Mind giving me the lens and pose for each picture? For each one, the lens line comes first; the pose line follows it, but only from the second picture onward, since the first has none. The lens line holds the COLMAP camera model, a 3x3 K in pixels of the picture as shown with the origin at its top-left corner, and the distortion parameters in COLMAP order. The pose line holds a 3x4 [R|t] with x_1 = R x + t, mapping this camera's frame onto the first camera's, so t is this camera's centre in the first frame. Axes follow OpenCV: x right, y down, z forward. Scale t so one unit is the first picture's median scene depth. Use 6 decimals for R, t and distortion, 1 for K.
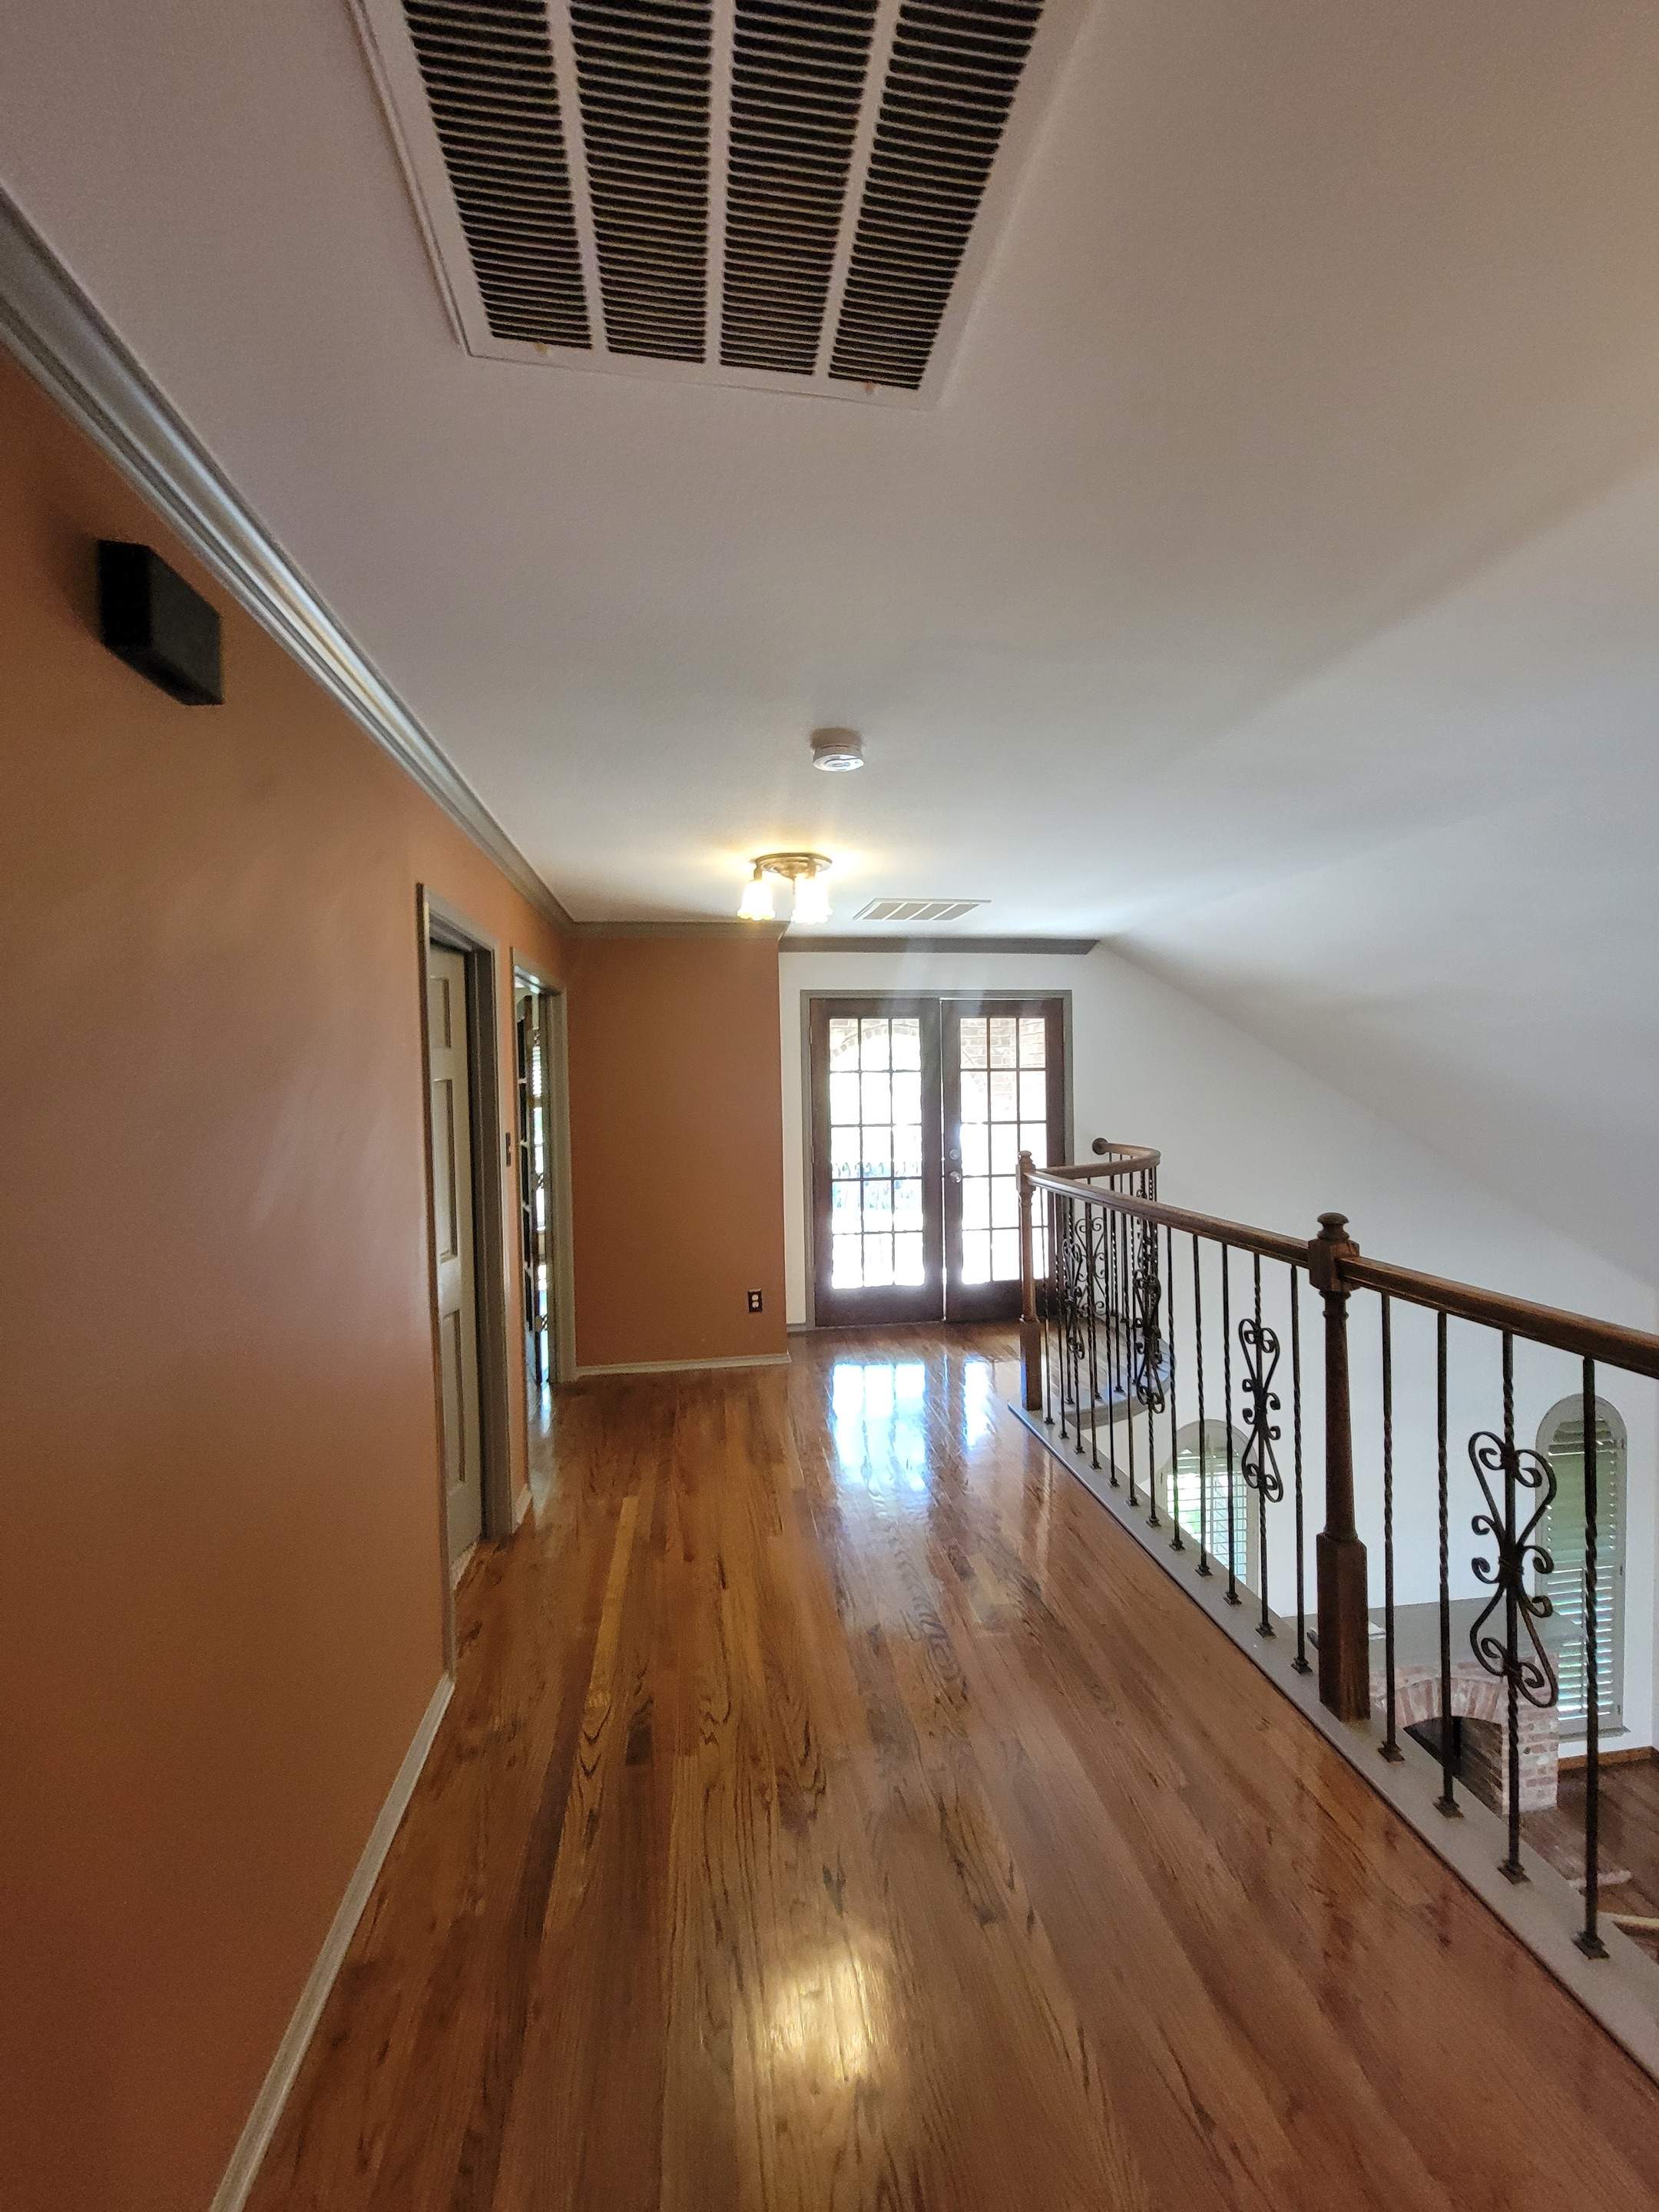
lens RADIAL K [[912.2, 0, 825.3], [0, 912.2, 1096.0], [0, 0, 1]] dist [-0.000003, -0.003713]
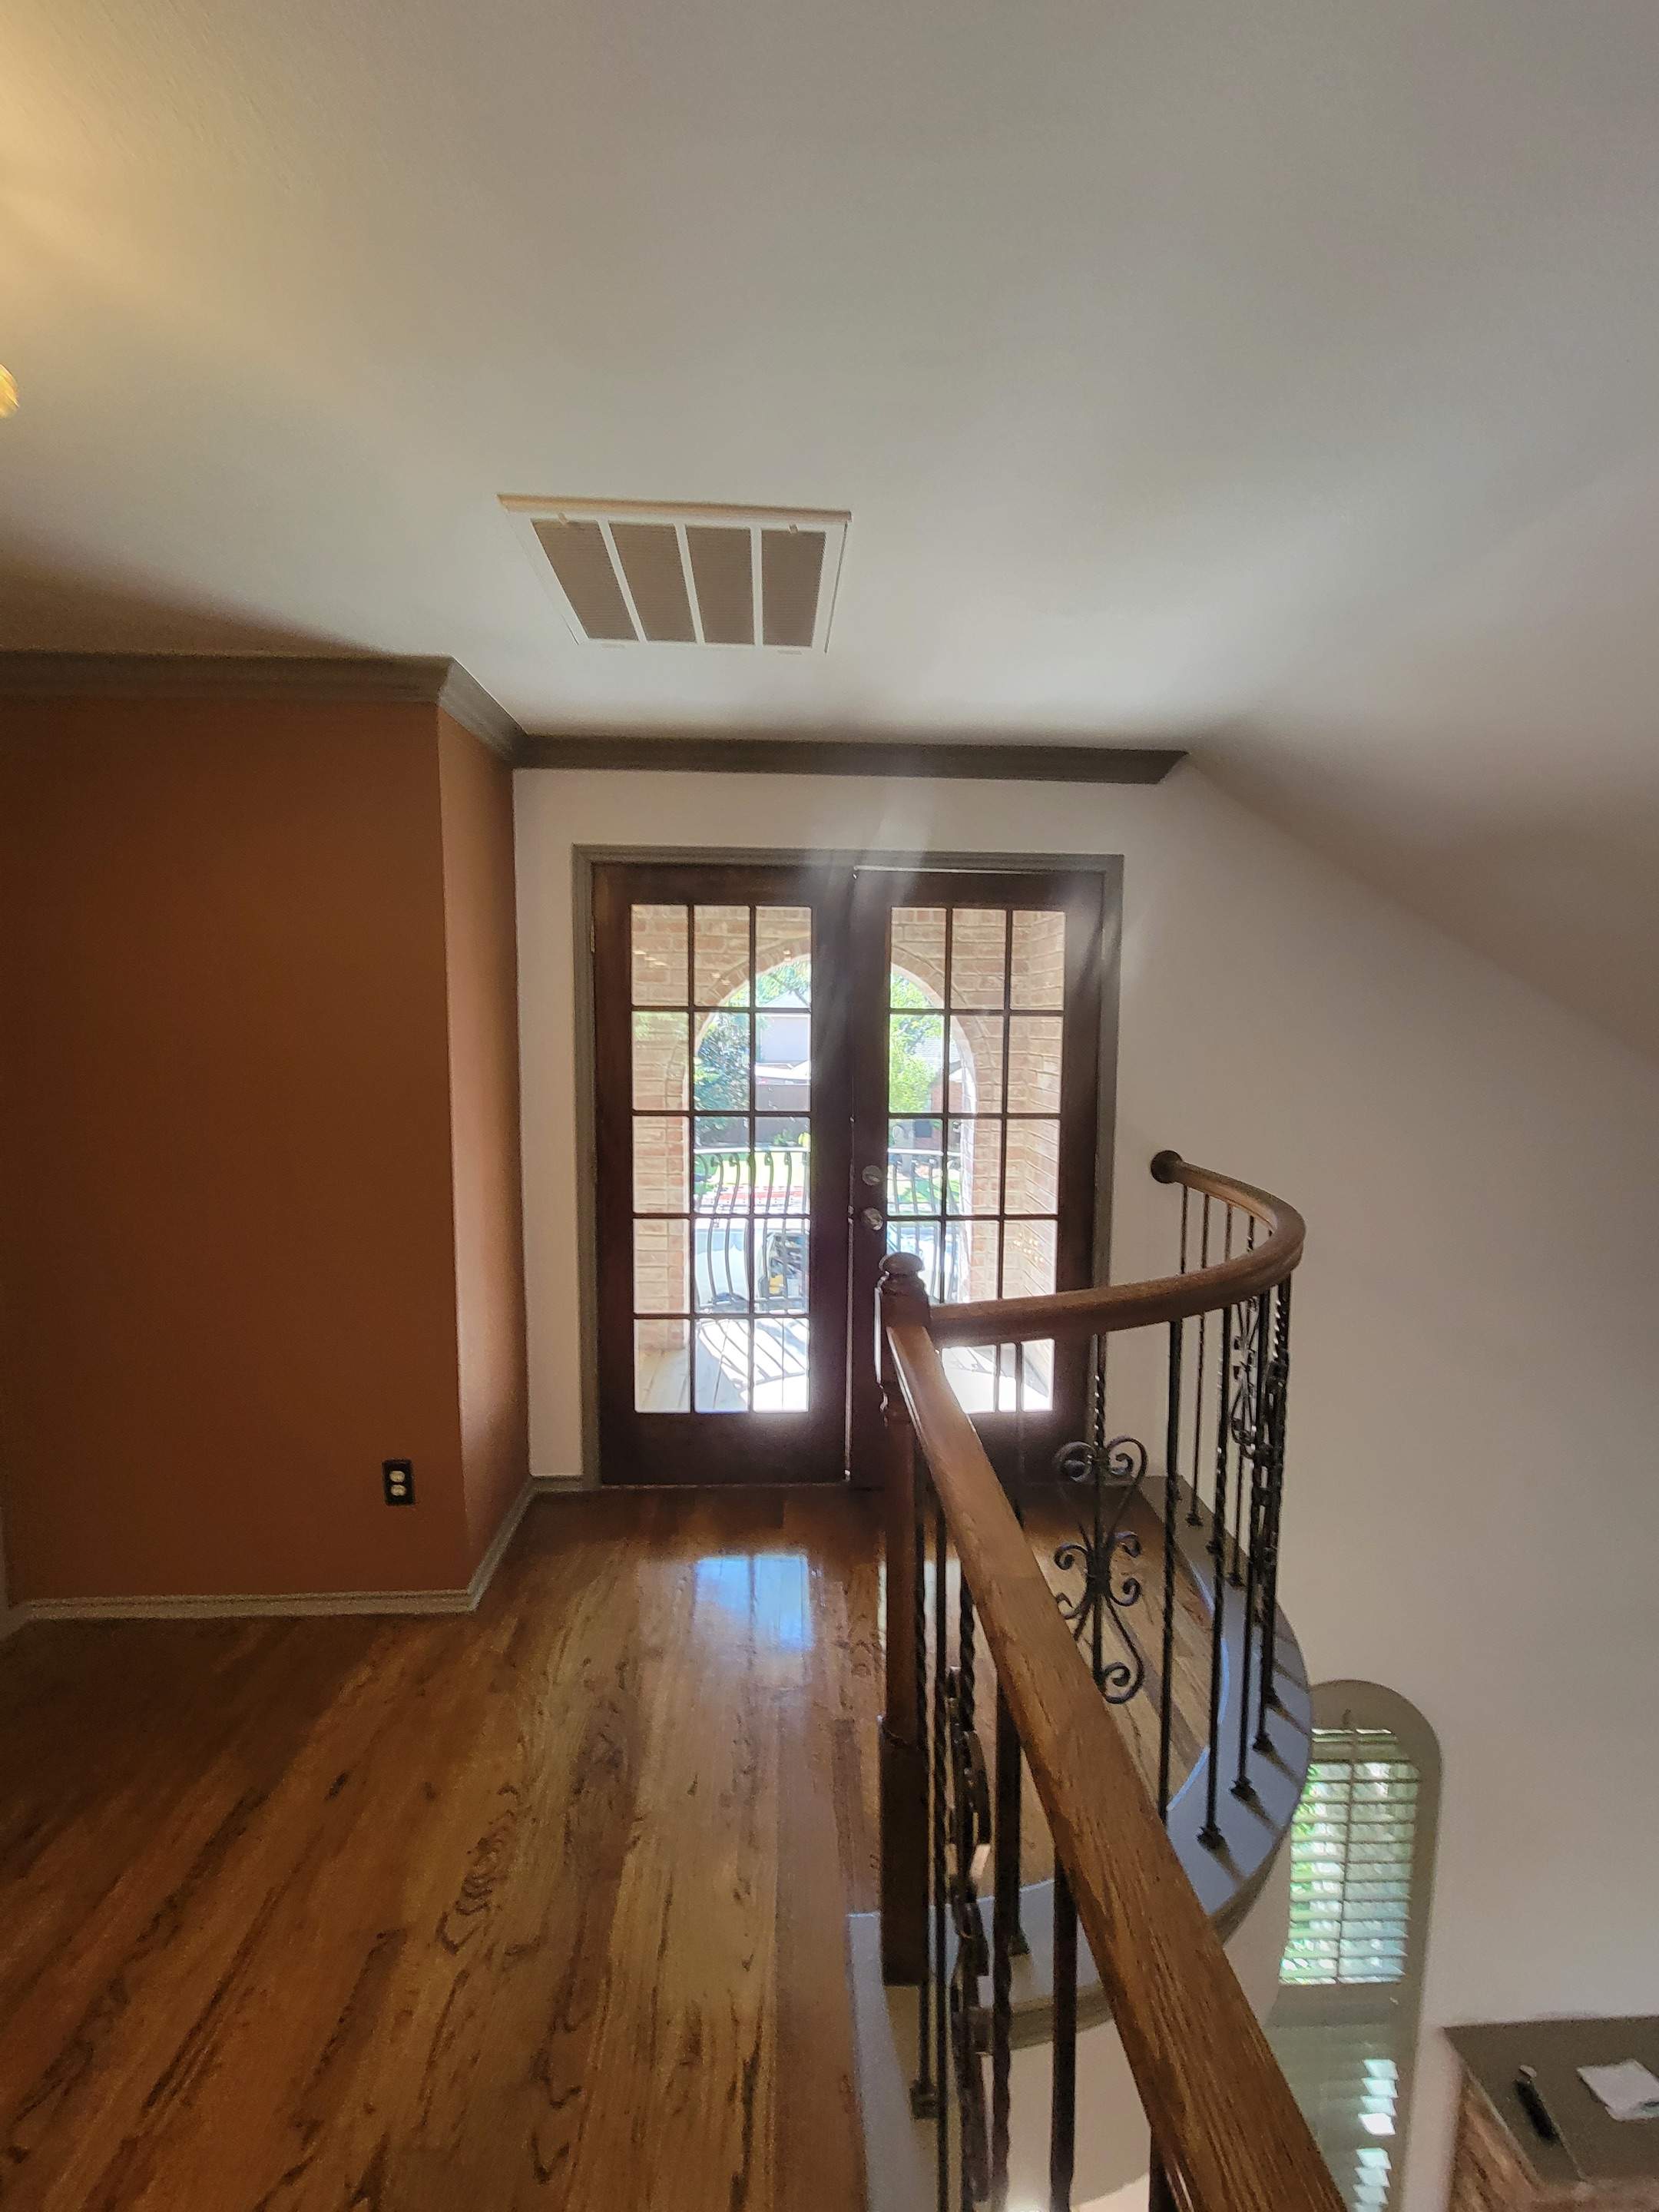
lens RADIAL K [[912.2, 0, 825.3], [0, 912.2, 1096.0], [0, 0, 1]] dist [-0.000003, -0.003713]
pose [[0.996174, 0.035895, -0.079686, 0.156953], [-0.031078, 0.997661, 0.060890, -0.011555], [0.081686, -0.058181, 0.994959, 0.493605]]
